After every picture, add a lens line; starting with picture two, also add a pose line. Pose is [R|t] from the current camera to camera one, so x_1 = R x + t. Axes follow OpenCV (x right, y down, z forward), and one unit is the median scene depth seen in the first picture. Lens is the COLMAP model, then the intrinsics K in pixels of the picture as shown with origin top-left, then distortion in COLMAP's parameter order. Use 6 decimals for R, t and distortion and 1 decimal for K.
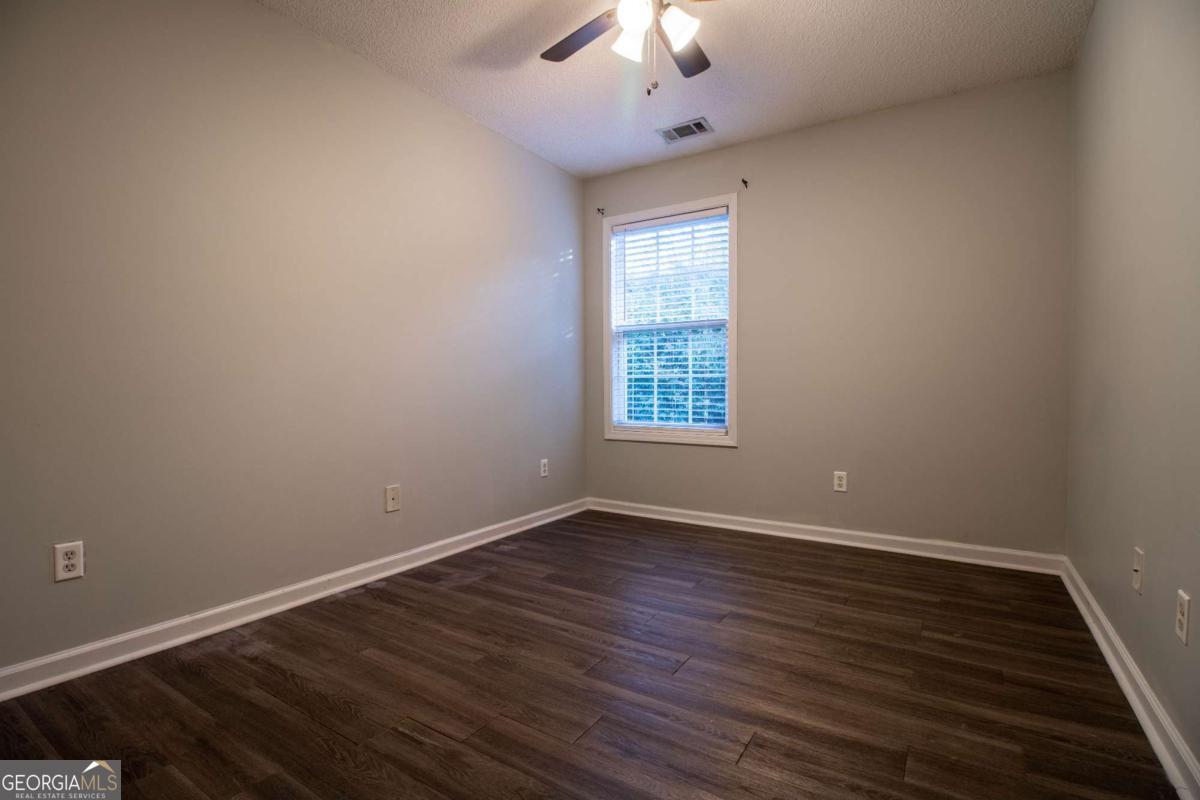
lens RADIAL K [[563.8, 0, 597.5], [0, 563.8, 390.6], [0, 0, 1]] dist [0.000513, -0.003231]
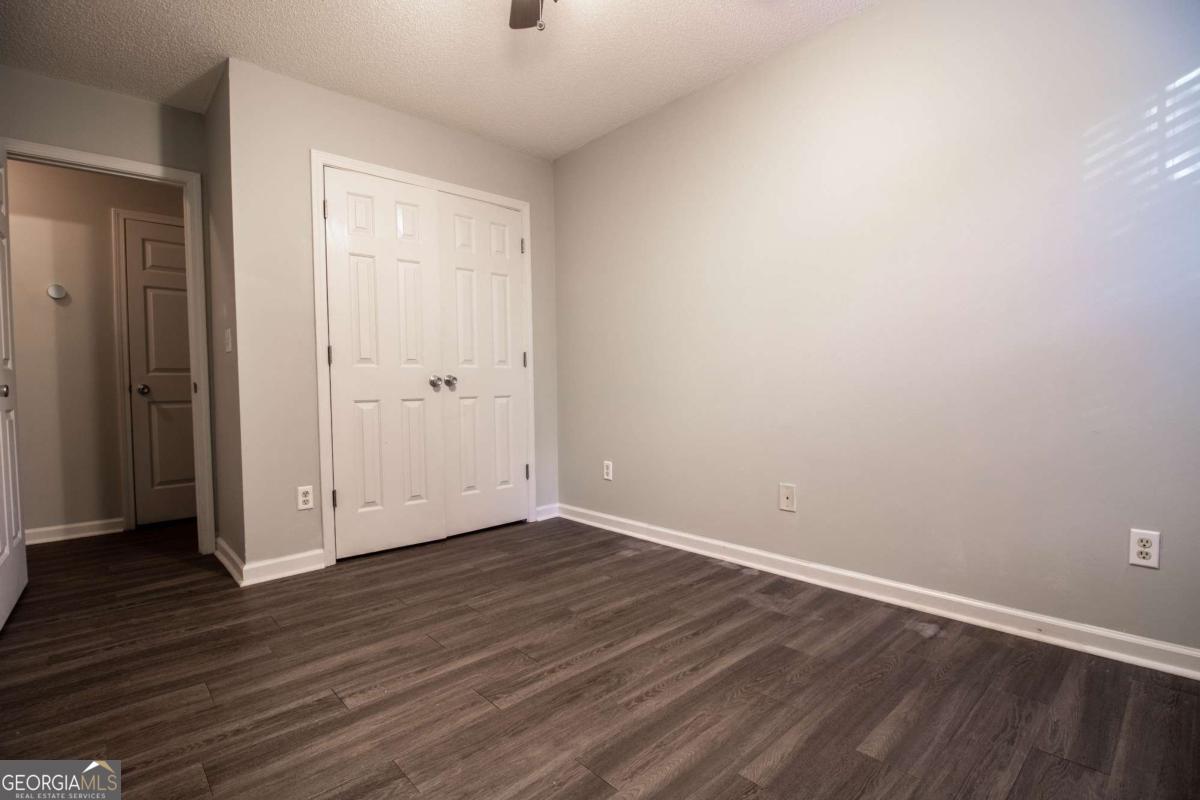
lens RADIAL K [[563.8, 0, 596.5], [0, 563.8, 402.4], [0, 0, 1]] dist [0.000513, -0.003231]
pose [[-0.262931, 0.039591, -0.964002, 0.733409], [0.018147, 0.999184, 0.036086, -0.011903], [0.964644, -0.008006, -0.263435, 1.086449]]
